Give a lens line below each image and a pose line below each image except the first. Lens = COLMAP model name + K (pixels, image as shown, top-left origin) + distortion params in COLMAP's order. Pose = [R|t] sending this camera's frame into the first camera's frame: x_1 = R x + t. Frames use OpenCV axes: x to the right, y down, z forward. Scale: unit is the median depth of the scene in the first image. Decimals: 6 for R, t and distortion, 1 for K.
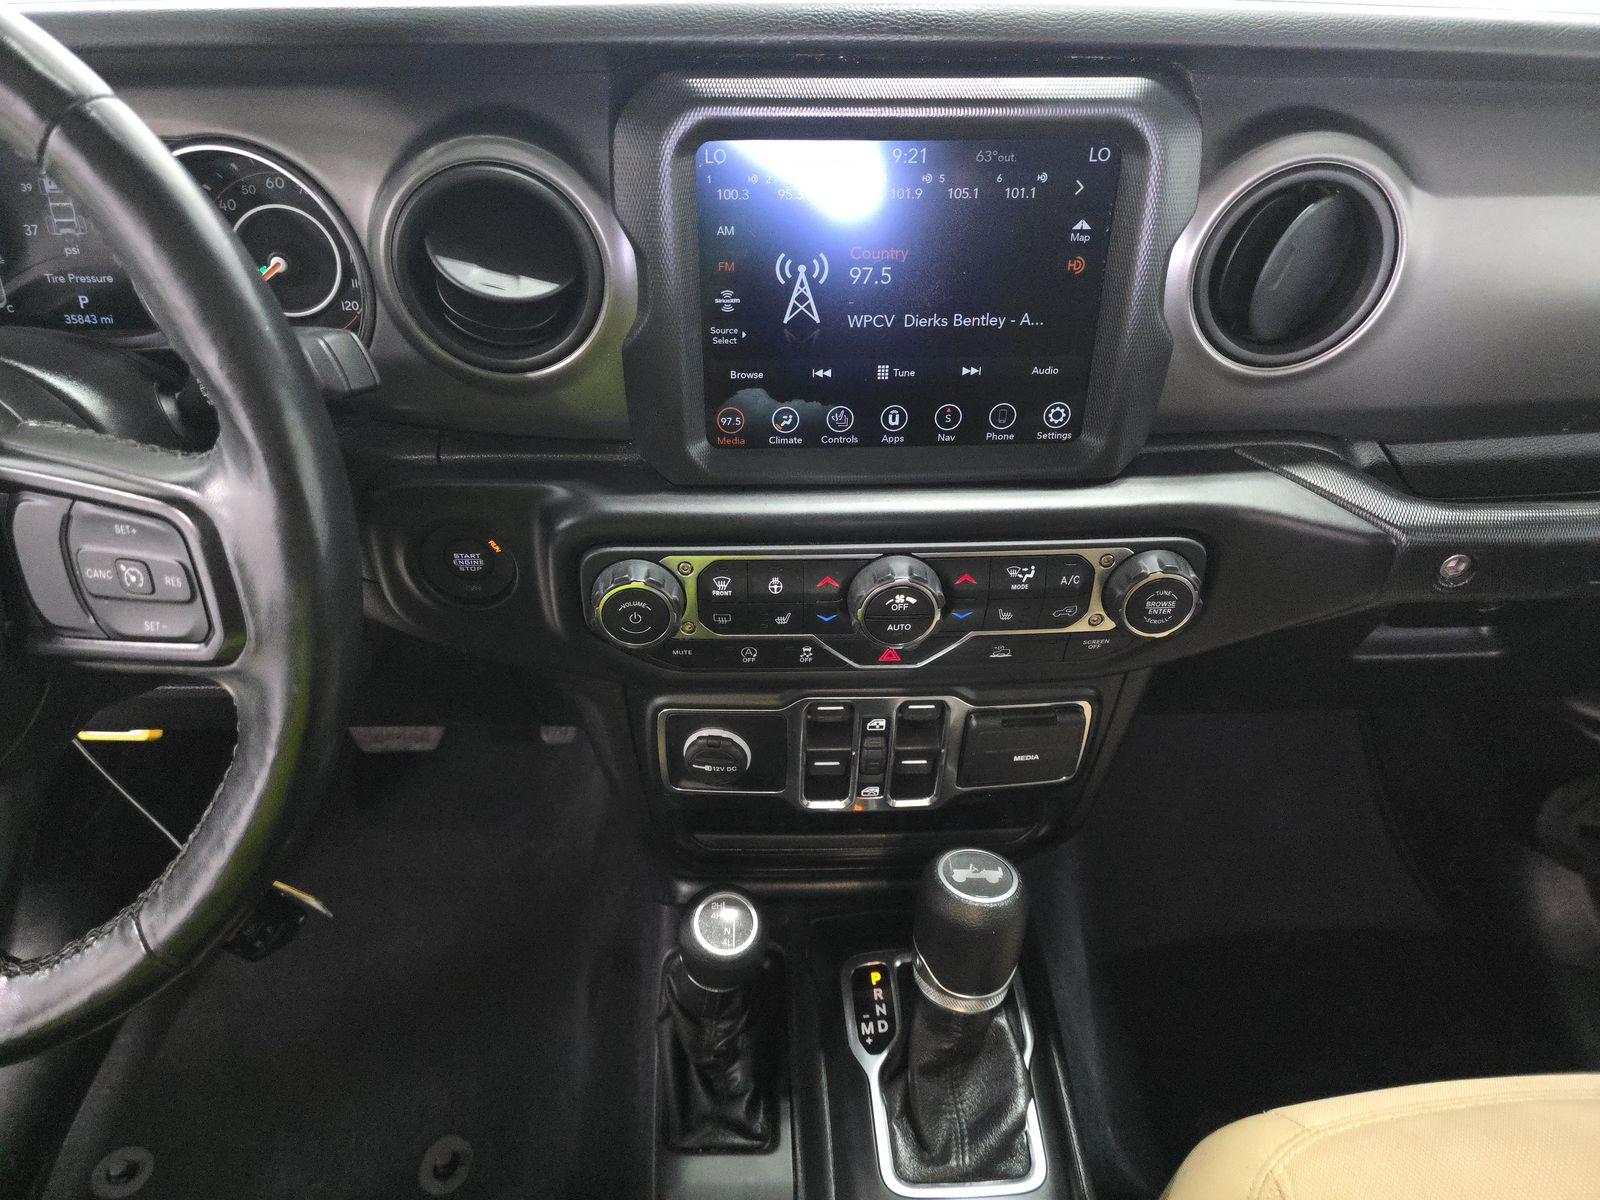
lens RADIAL K [[1058.9, 0, 800.0], [0, 1058.9, 600.0], [0, 0, 1]] dist [0.106759, -0.115280]
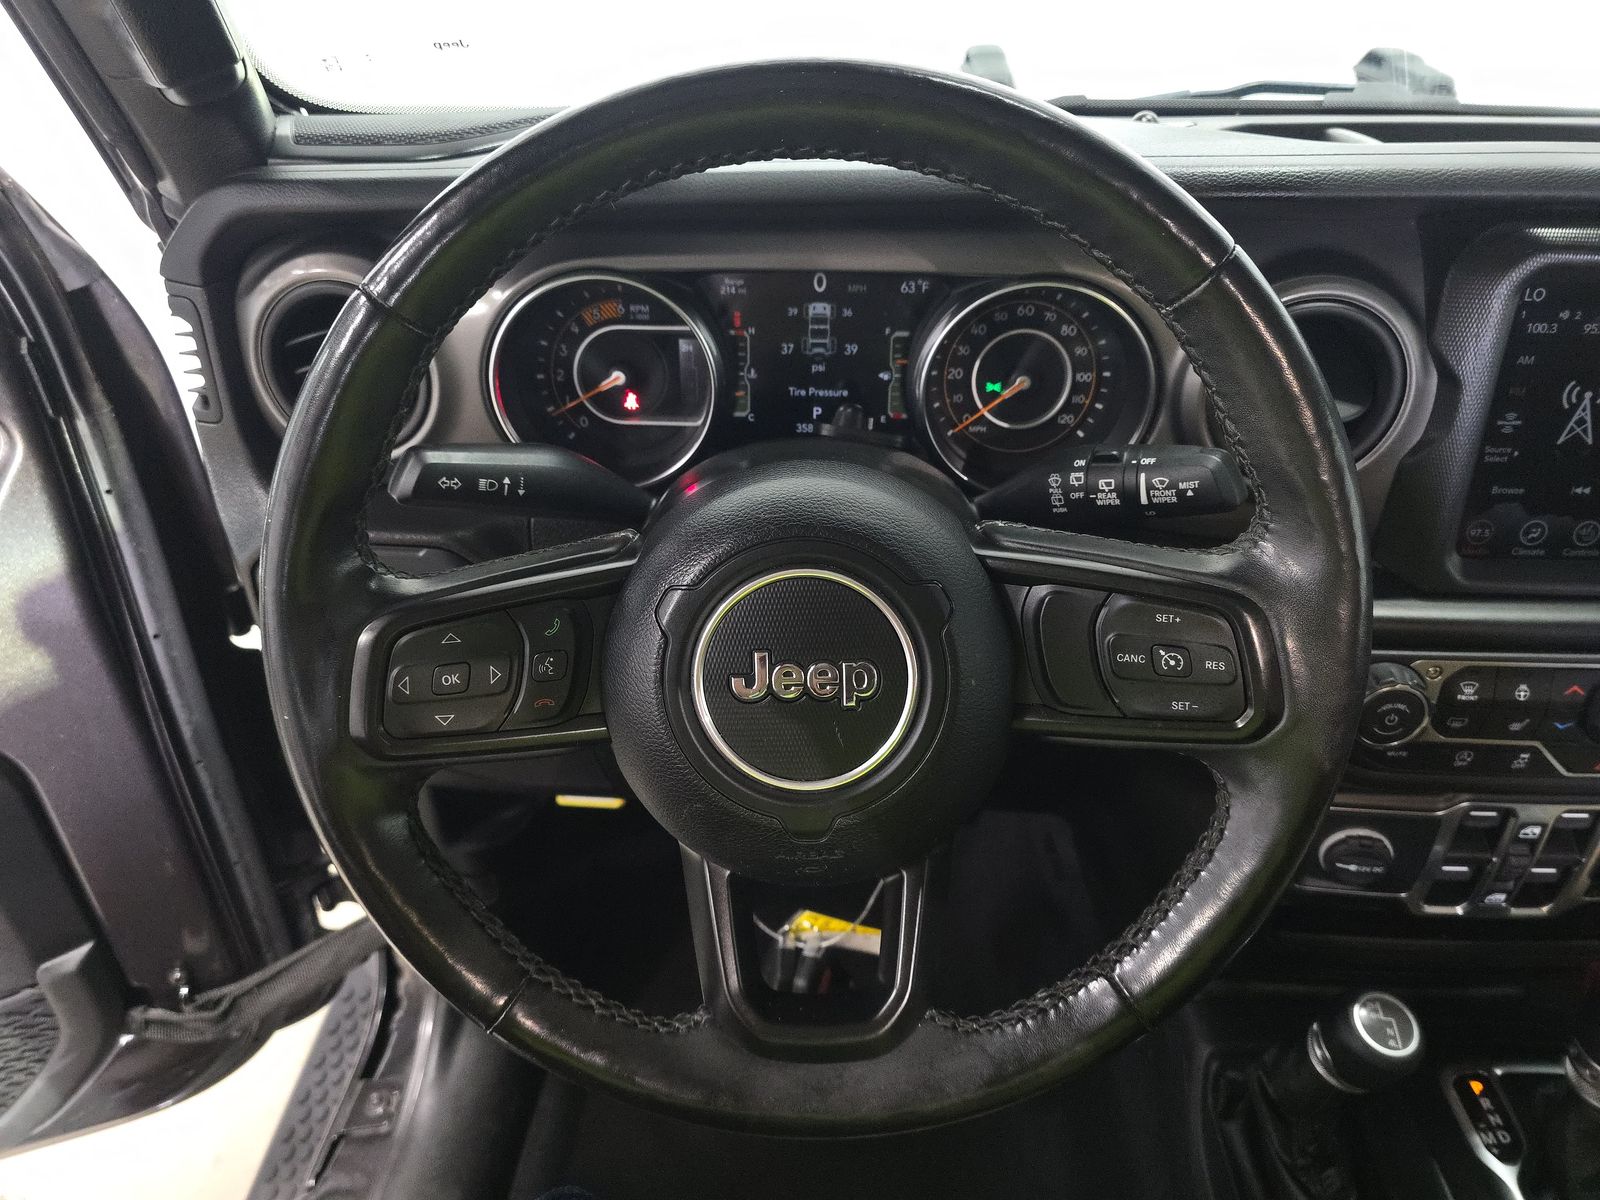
lens RADIAL K [[1057.1, 0, 803.0], [0, 1057.1, 613.5], [0, 0, 1]] dist [-0.000425, -0.001182]
pose [[0.998019, 0.033042, -0.053539, -0.666194], [-0.037605, 0.995534, -0.086595, 0.026788], [0.050439, 0.088437, 0.994804, -0.067349]]
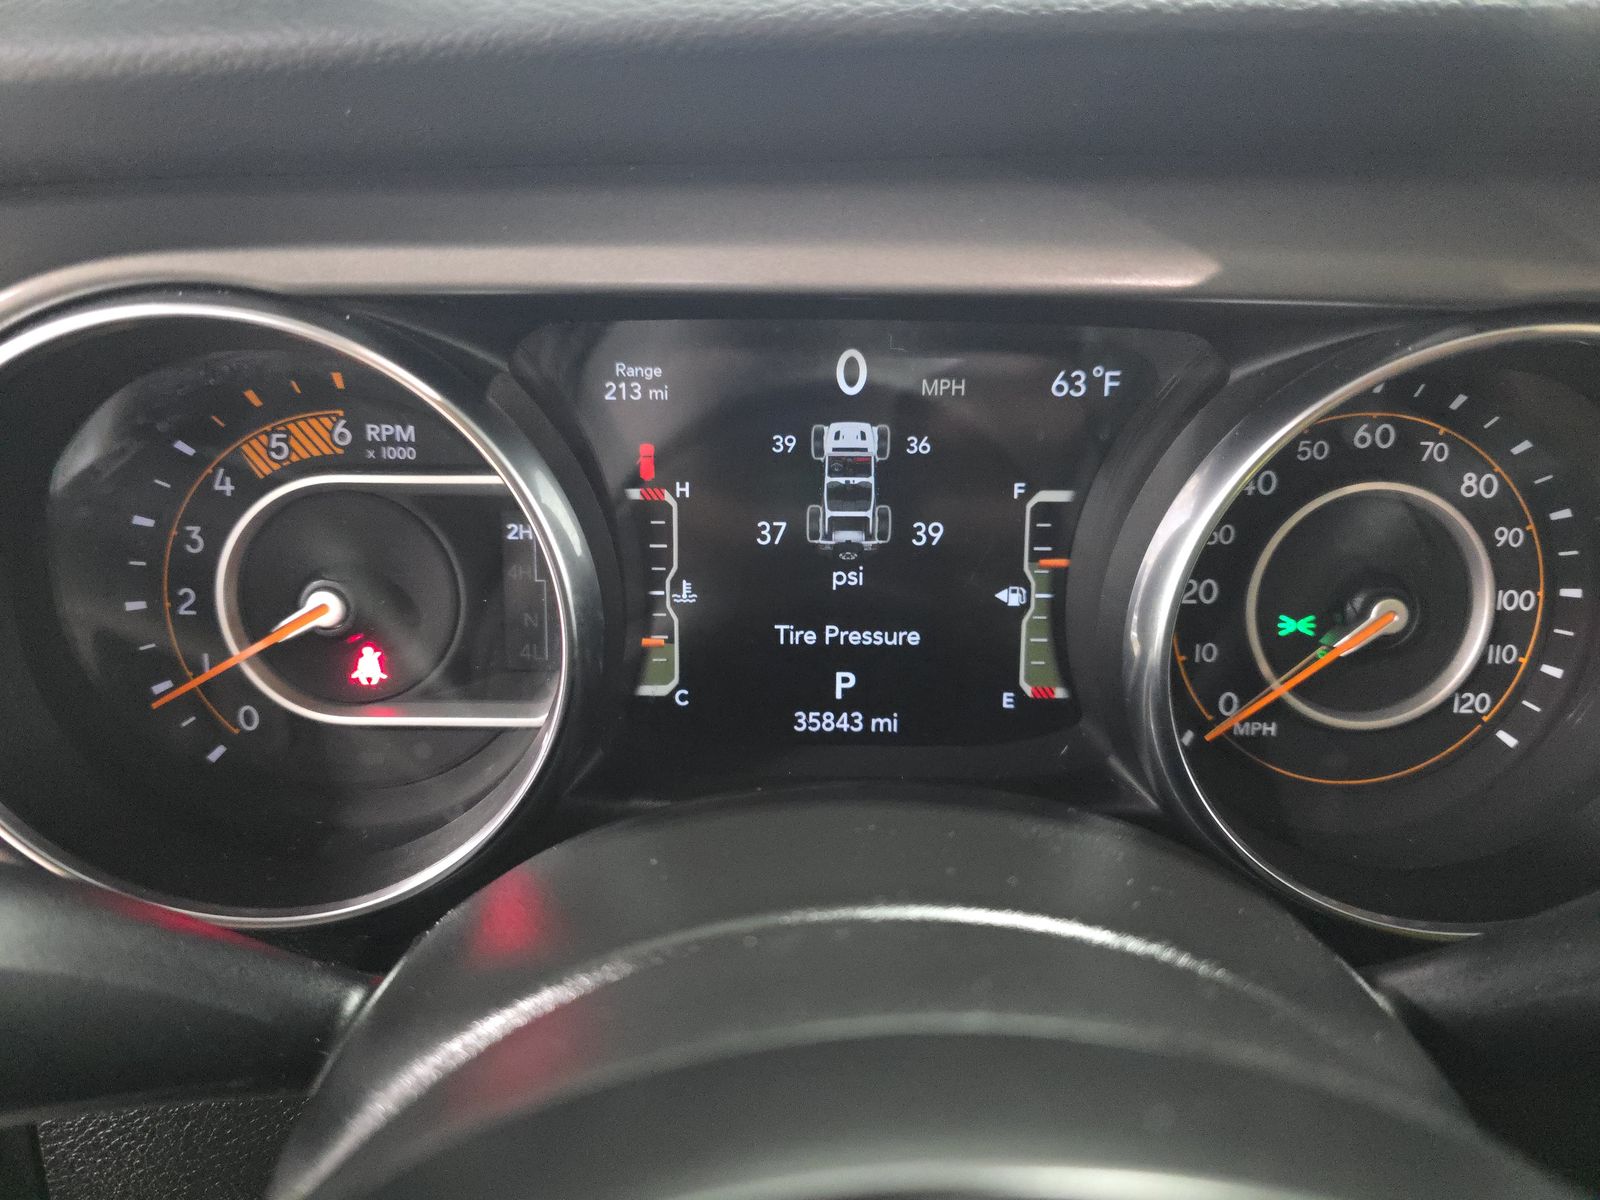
lens RADIAL K [[1066.3, 0, 800.0], [0, 1066.3, 600.0], [0, 0, 1]] dist [-0.136270, -0.000269]
pose [[0.998169, 0.017459, -0.057917, -0.714213], [-0.033225, 0.958324, -0.283745, -0.198726], [0.050550, 0.285149, 0.957149, 0.613677]]
